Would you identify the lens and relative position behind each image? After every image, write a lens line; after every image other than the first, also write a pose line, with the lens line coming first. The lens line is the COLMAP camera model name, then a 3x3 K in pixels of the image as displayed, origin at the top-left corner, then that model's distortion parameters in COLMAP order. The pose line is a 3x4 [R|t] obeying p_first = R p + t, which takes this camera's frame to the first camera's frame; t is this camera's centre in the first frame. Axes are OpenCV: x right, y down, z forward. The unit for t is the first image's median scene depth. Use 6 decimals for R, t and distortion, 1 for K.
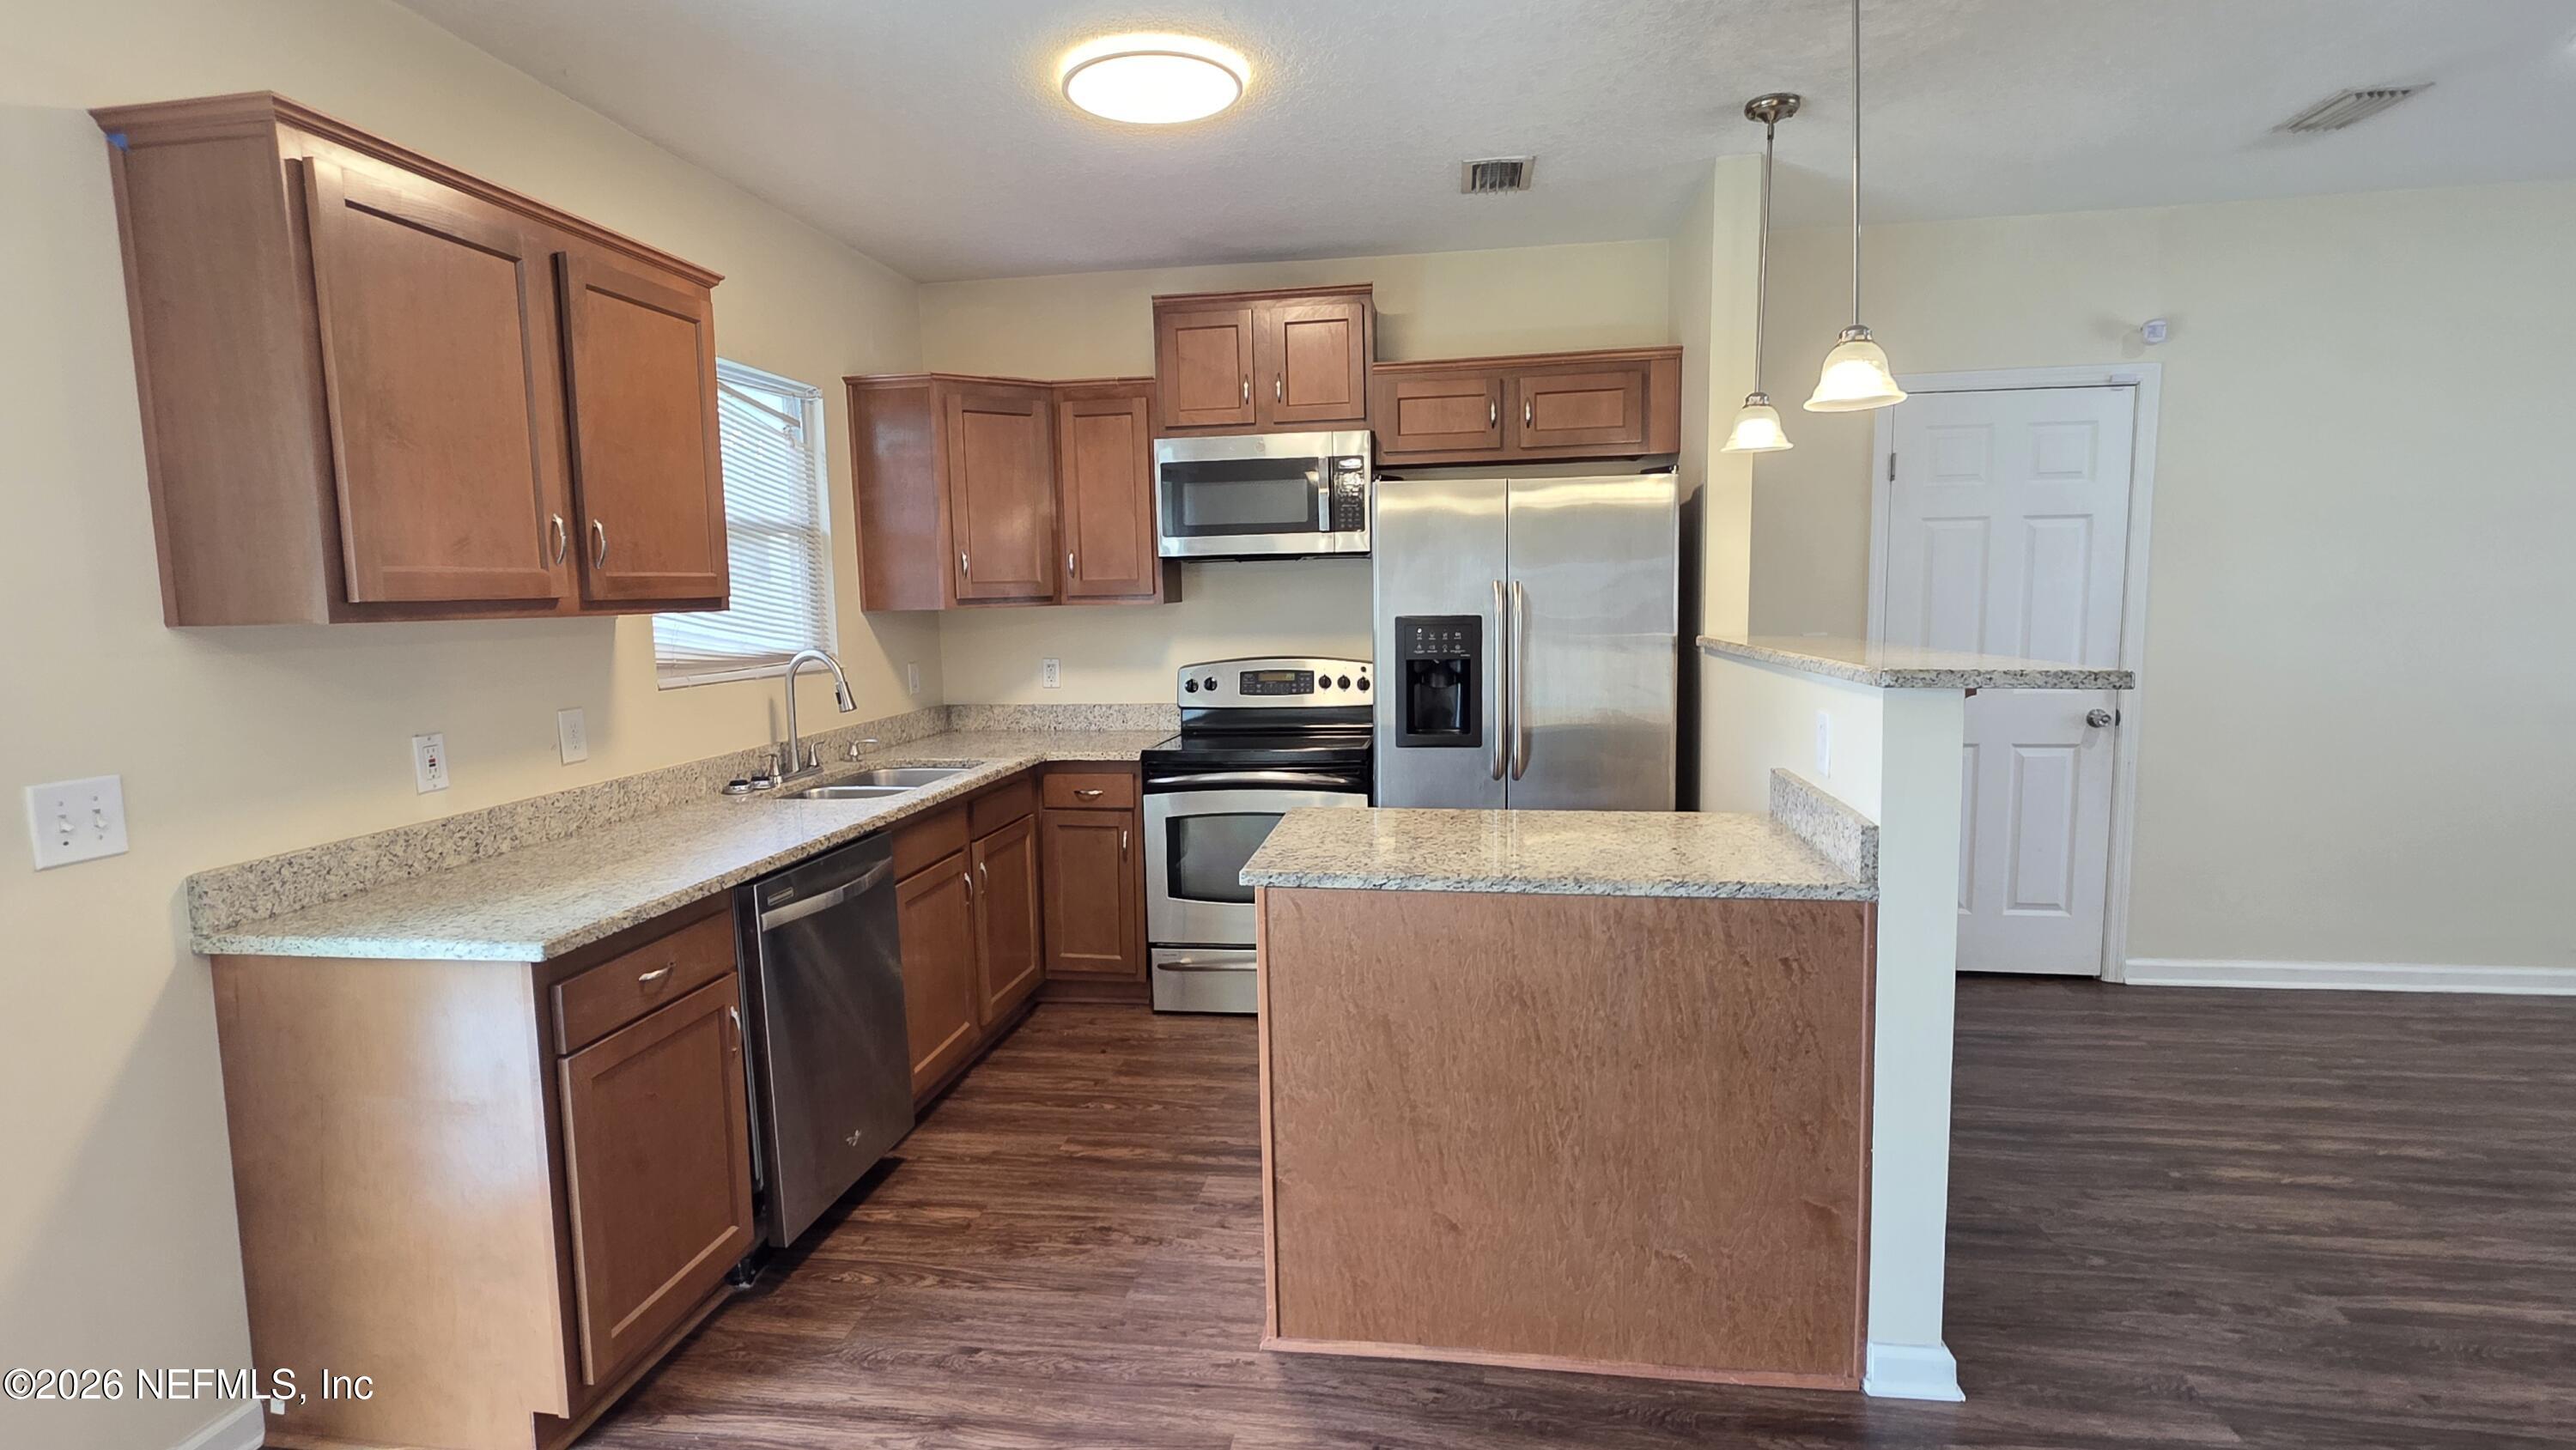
lens RADIAL K [[1226.1, 0, 1283.6], [0, 1226.1, 716.8], [0, 0, 1]] dist [0.001865, 0.000486]
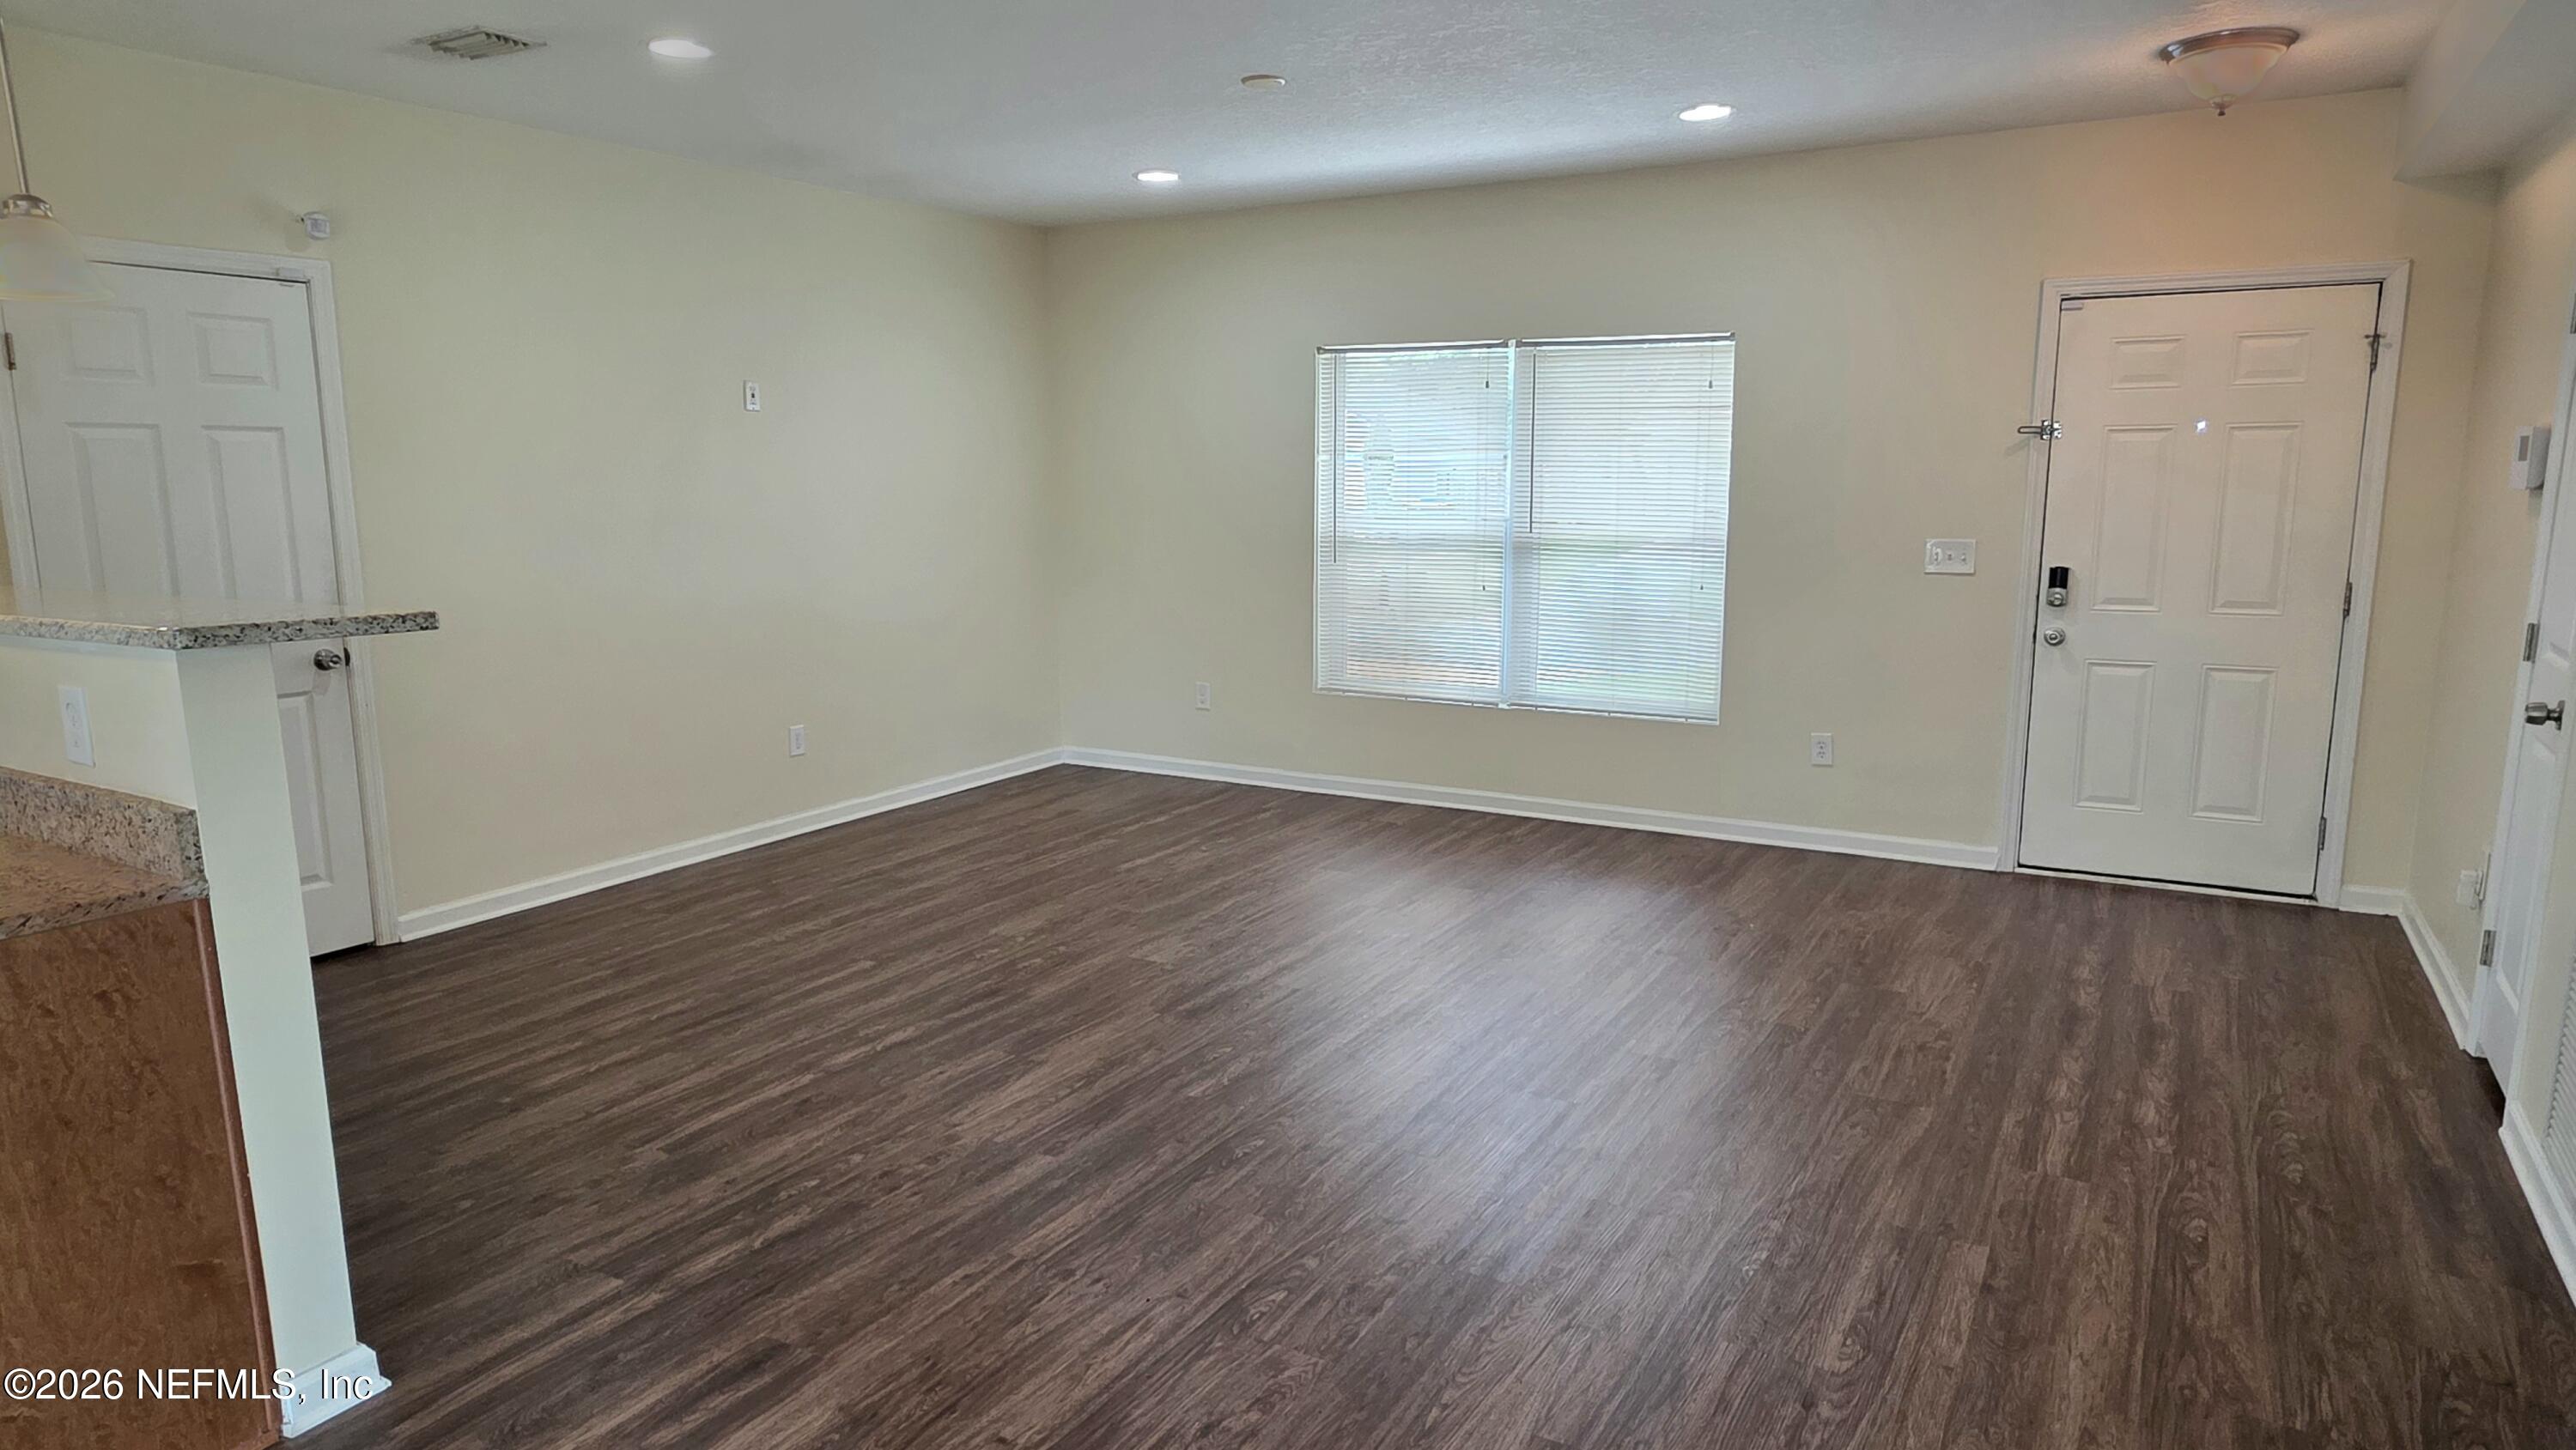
lens RADIAL K [[1519.4, 0, 1286.1], [0, 1519.4, 735.3], [0, 0, 1]] dist [0.000332, 0.000369]
pose [[0.367605, -0.143837, 0.918791, -0.152005], [0.094747, 0.988619, 0.116861, -0.010960], [-0.925143, 0.044094, 0.377049, -0.084079]]
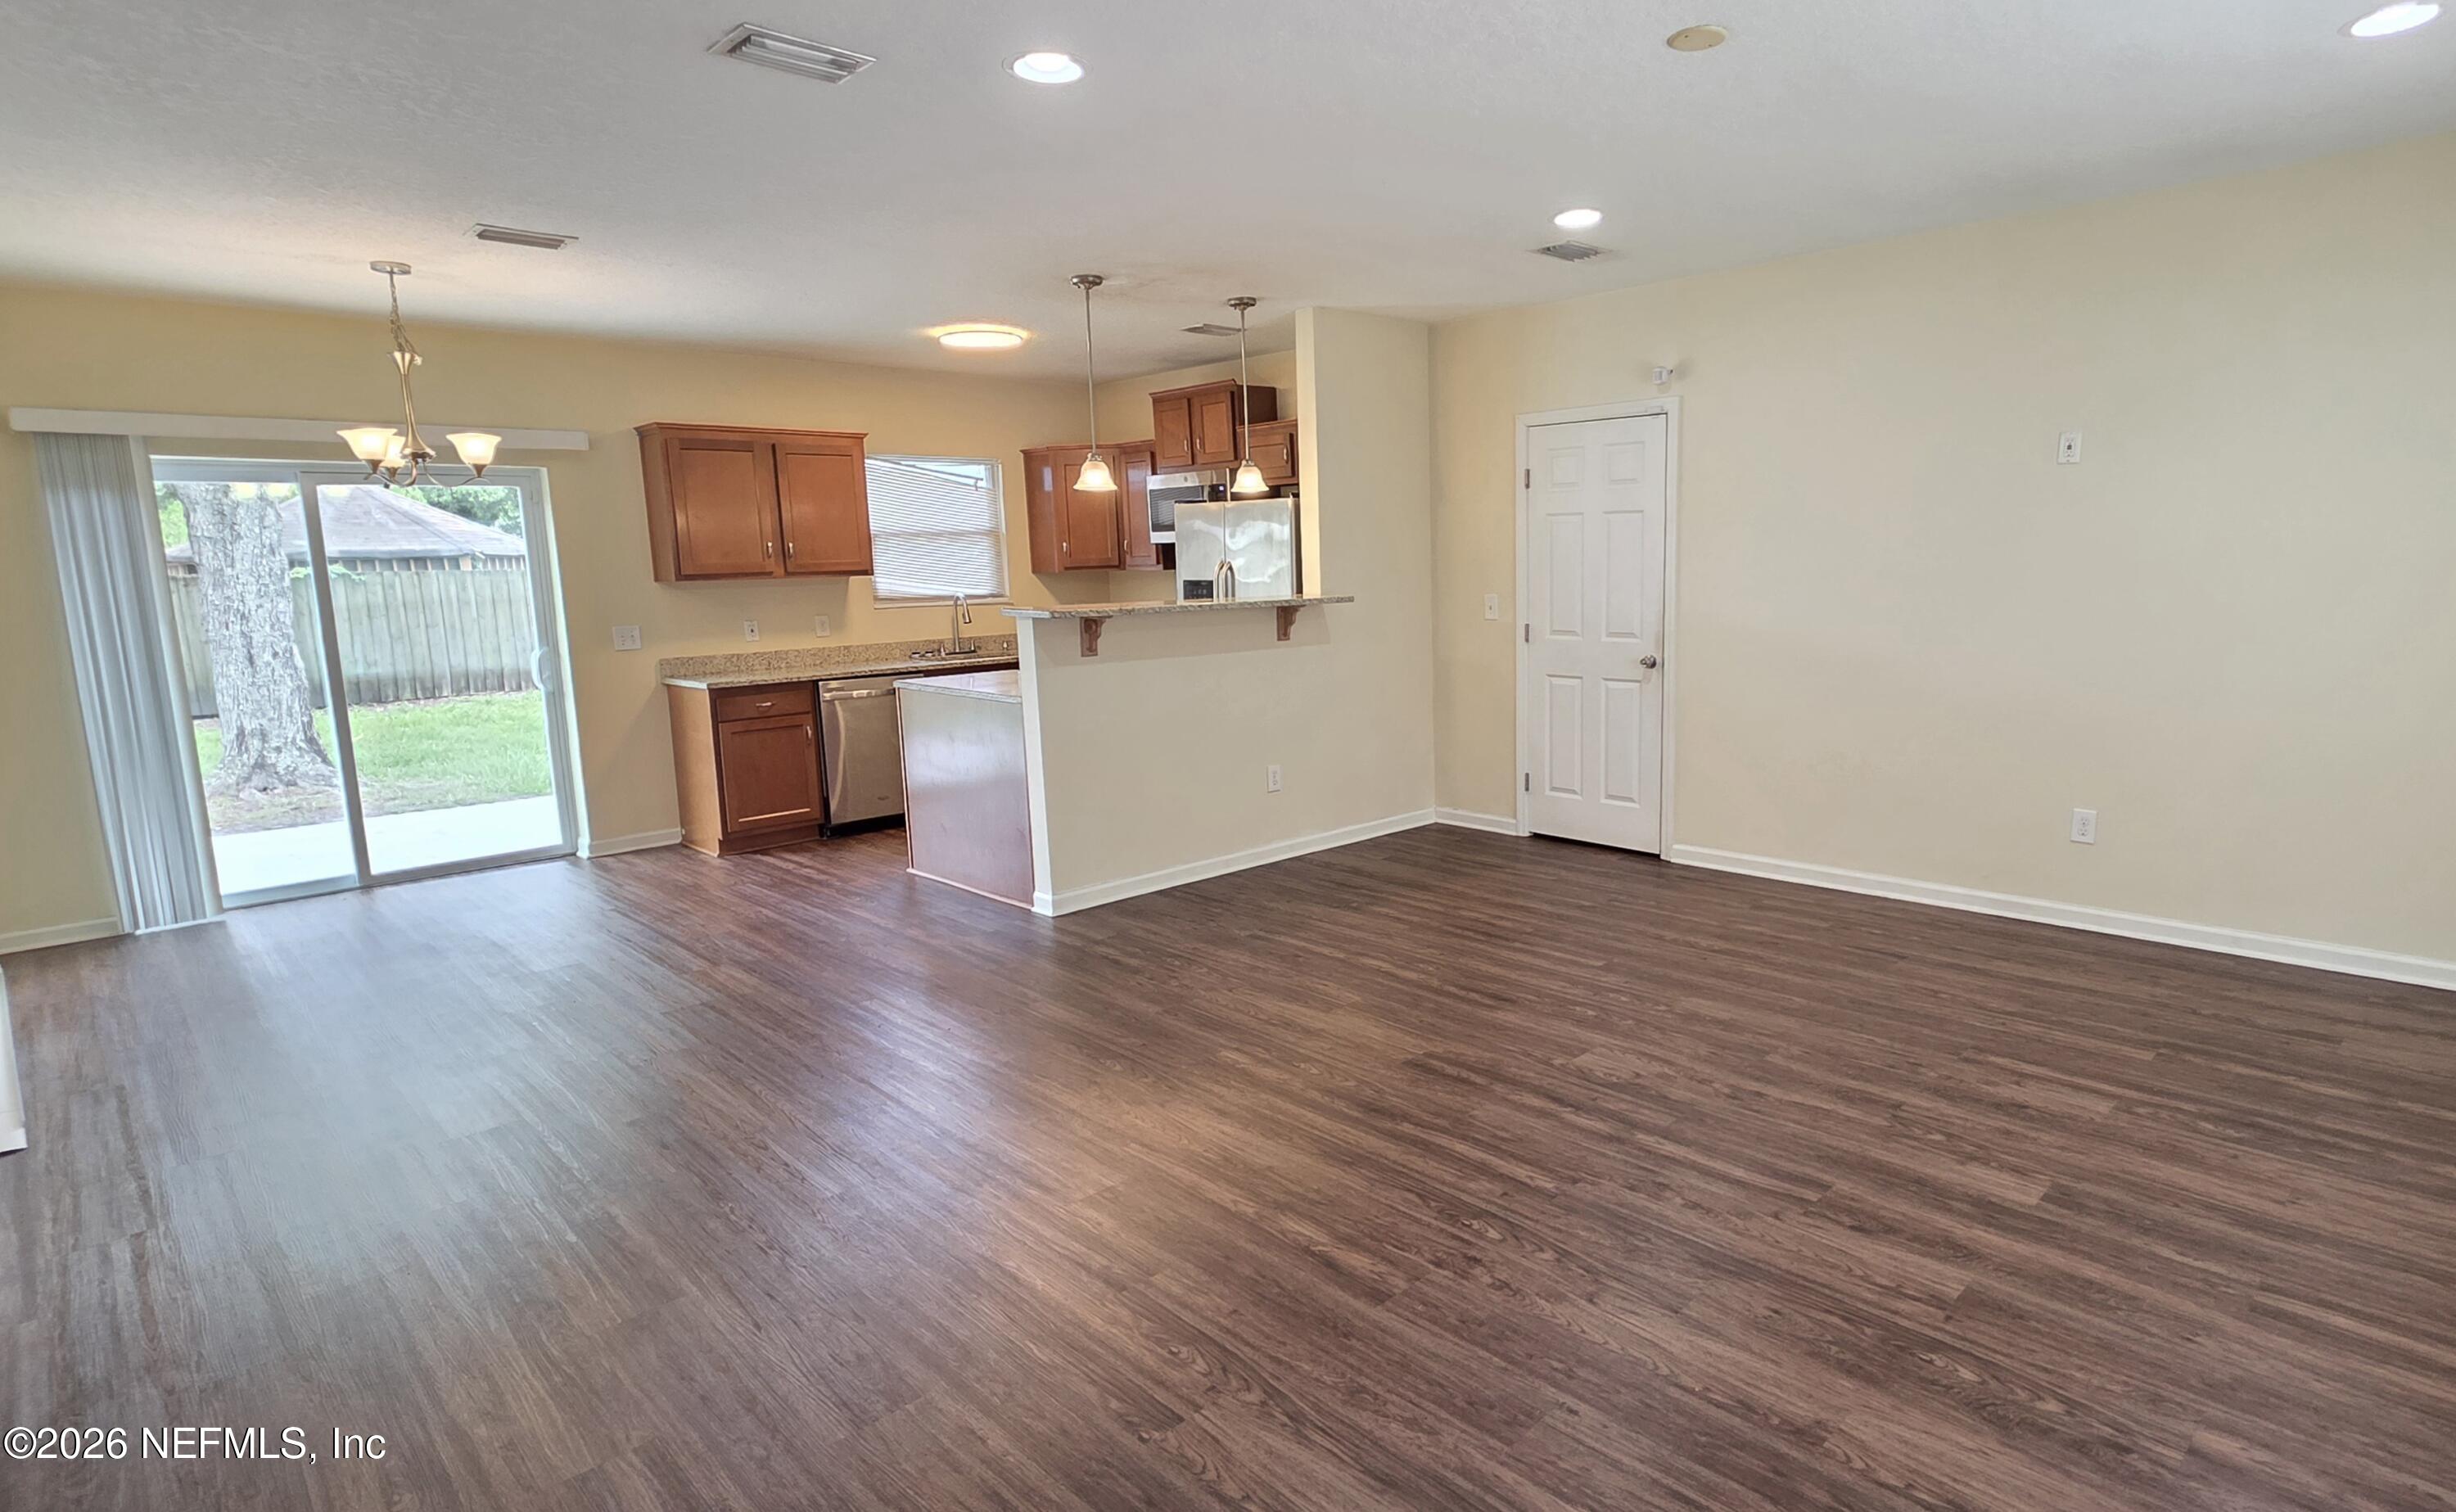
lens RADIAL K [[1281.3, 0, 1348.6], [0, 1281.3, 746.1], [0, 0, 1]] dist [-0.000326, 0.000128]
pose [[0.817885, 0.086719, -0.568809, 1.822497], [-0.051977, 0.995671, 0.077060, 0.003151], [0.573029, -0.033461, 0.818852, -0.529039]]
